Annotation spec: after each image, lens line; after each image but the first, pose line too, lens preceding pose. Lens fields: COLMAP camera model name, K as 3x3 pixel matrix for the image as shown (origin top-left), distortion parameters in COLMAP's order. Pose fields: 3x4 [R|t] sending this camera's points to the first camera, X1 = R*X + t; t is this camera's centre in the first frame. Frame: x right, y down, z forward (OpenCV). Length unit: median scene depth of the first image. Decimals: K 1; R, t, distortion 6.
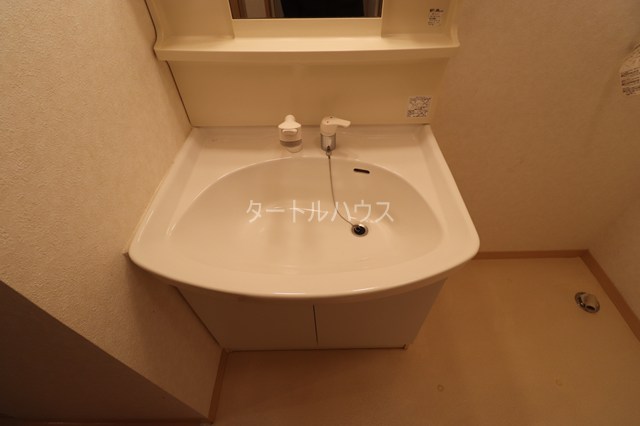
lens RADIAL K [[302.0, 0, 320.0], [0, 302.0, 213.0], [0, 0, 1]] dist [-0.024470, -0.000034]
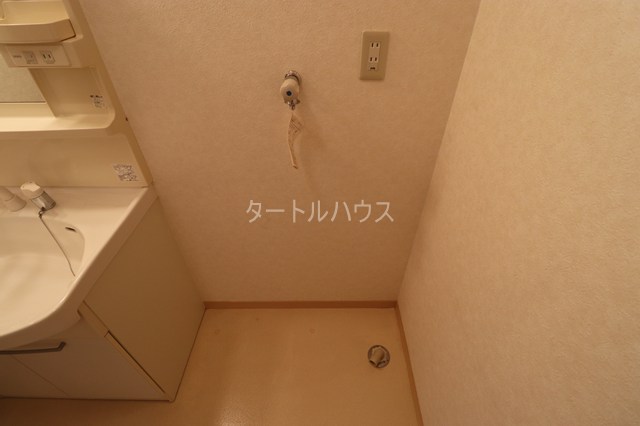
lens RADIAL K [[298.9, 0, 320.0], [0, 298.9, 213.0], [0, 0, 1]] dist [0.001434, 0.000082]
pose [[0.999882, 0.010363, -0.011315, 1.069866], [-0.011700, 0.992051, -0.125294, -0.070446], [0.009926, 0.125411, 0.992055, -0.089480]]
